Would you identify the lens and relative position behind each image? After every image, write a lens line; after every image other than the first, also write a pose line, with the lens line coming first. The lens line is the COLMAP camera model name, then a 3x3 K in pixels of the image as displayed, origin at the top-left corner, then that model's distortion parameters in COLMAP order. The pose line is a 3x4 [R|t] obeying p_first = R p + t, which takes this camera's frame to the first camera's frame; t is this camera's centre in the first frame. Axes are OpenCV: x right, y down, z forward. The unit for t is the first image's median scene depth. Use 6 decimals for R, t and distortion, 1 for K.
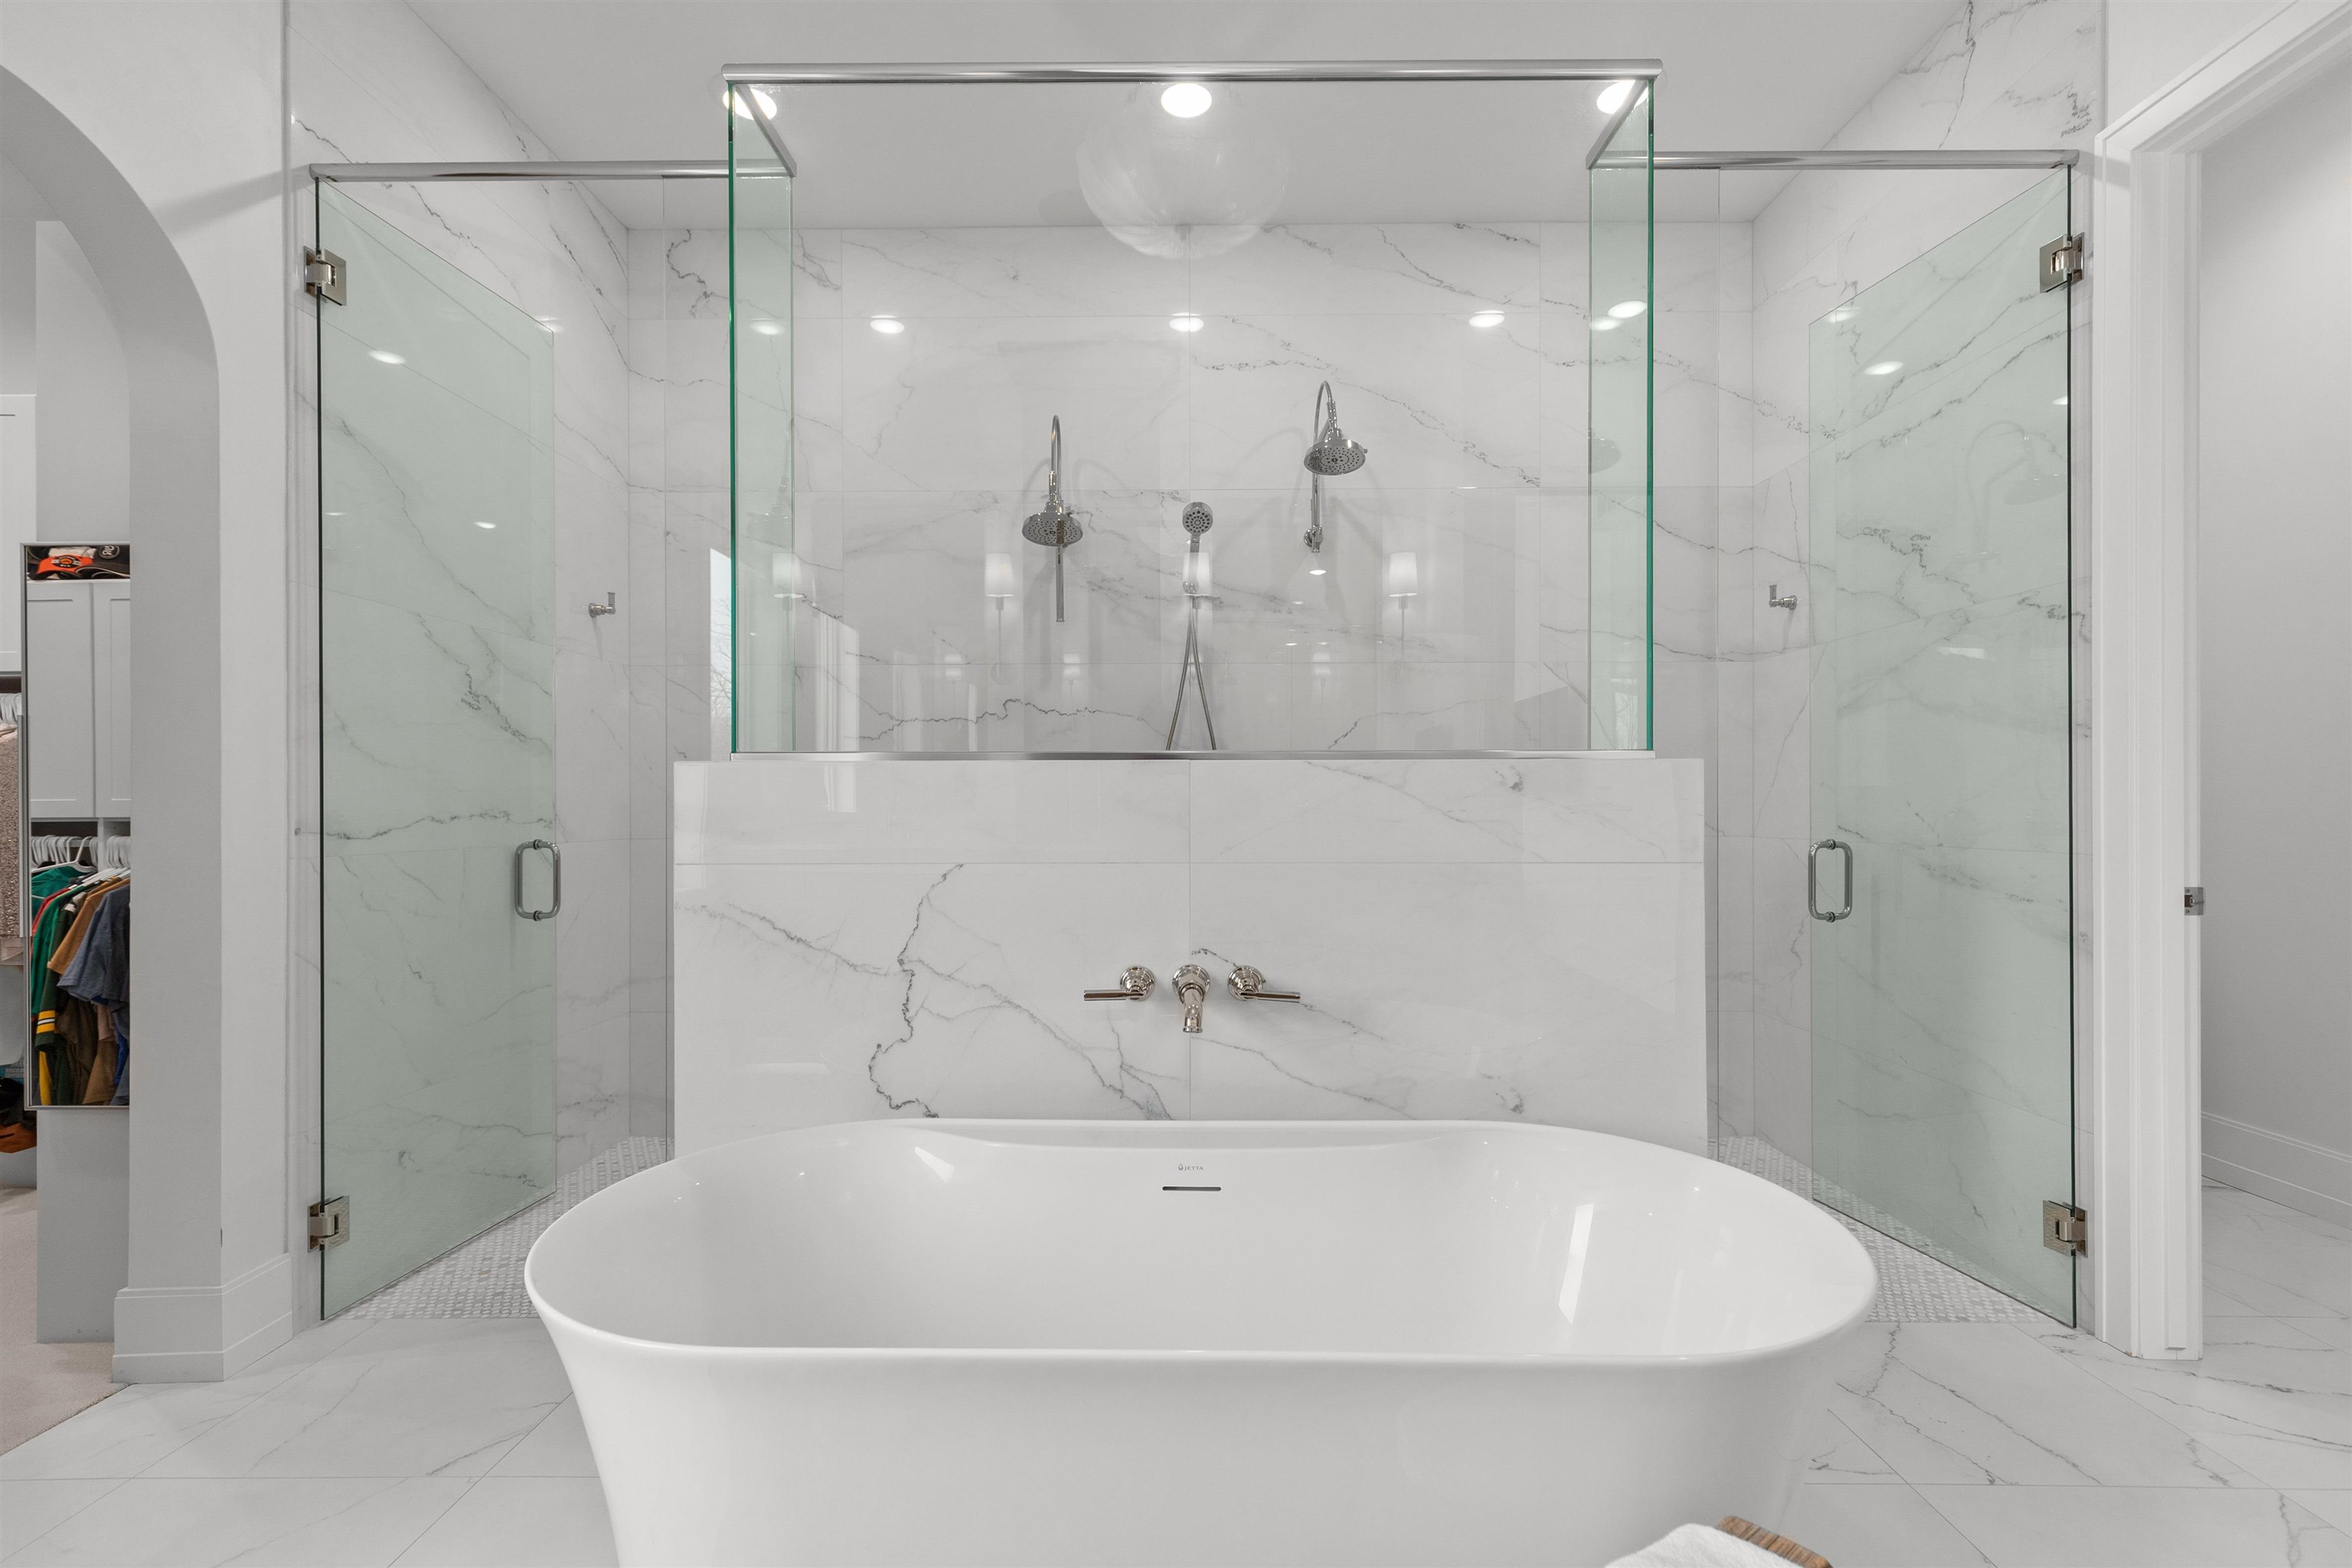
lens RADIAL K [[1061.1, 0, 1166.3], [0, 1061.1, 803.4], [0, 0, 1]] dist [0.011717, -0.002464]
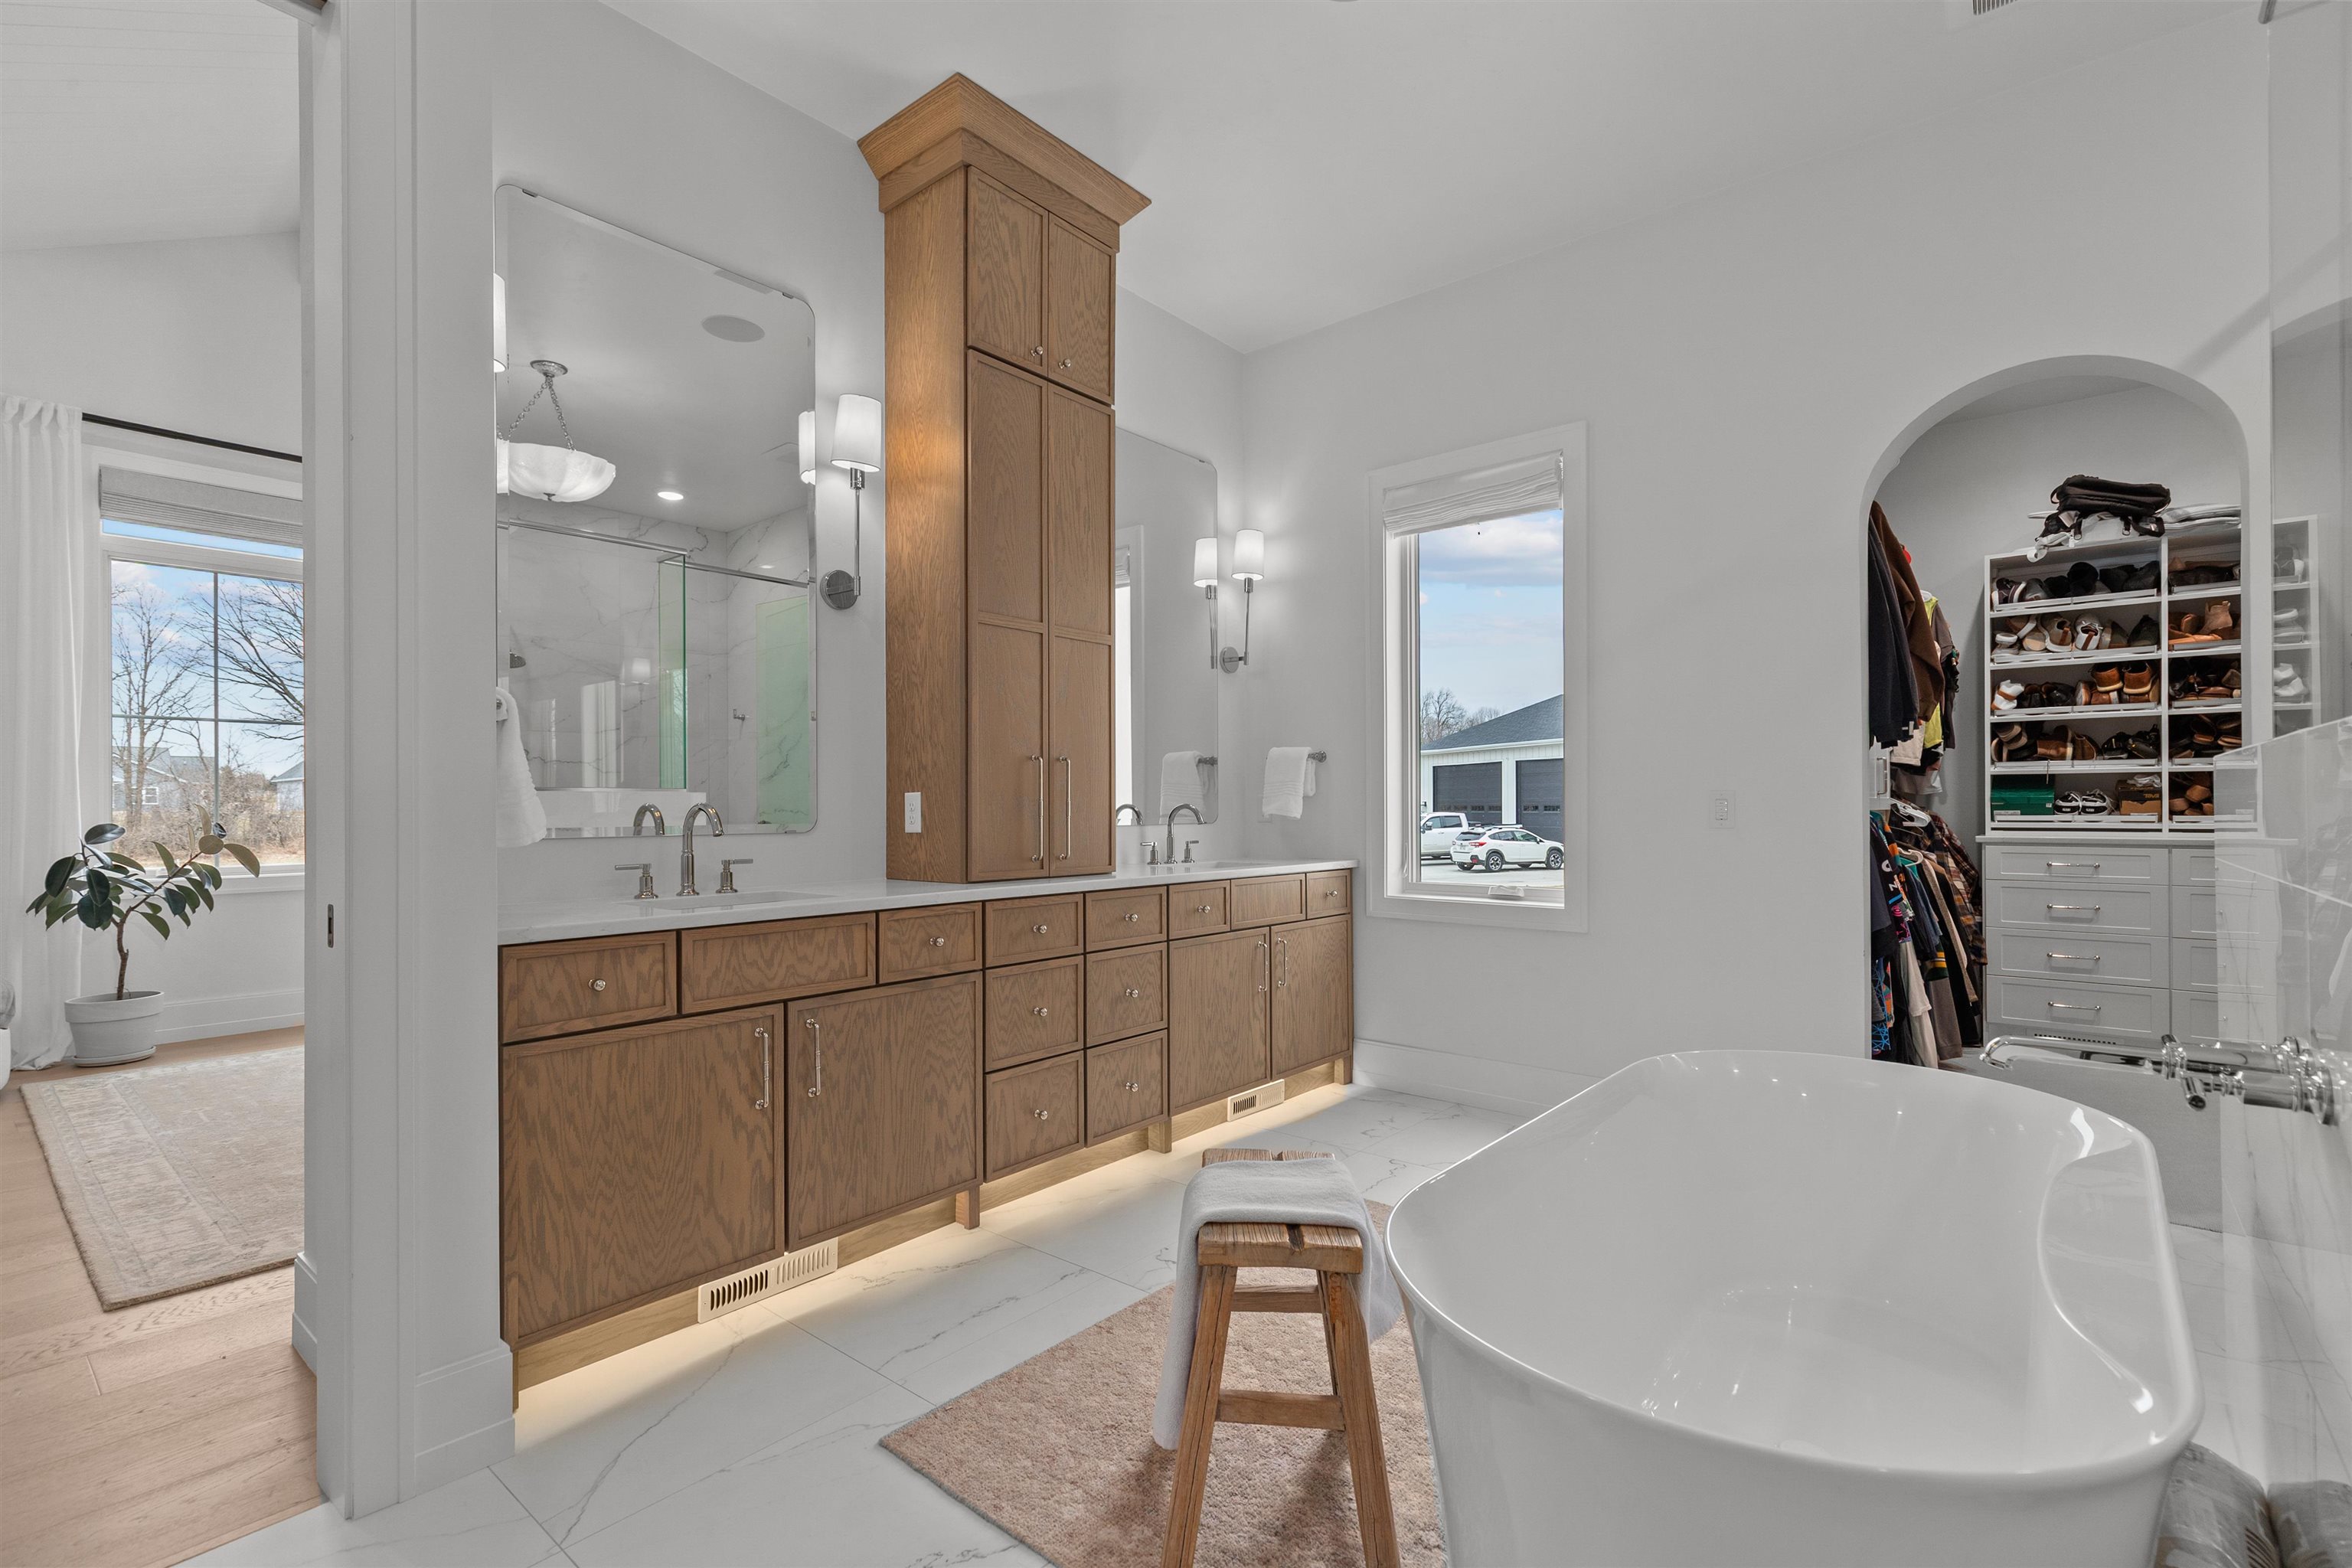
lens RADIAL K [[1061.1, 0, 1194.7], [0, 1061.1, 801.5], [0, 0, 1]] dist [0.011717, -0.002464]
pose [[-0.625736, -0.000516, -0.780035, 0.783685], [0.004091, 0.999984, -0.003944, 0.003839], [0.780024, -0.005659, -0.625724, 0.747988]]
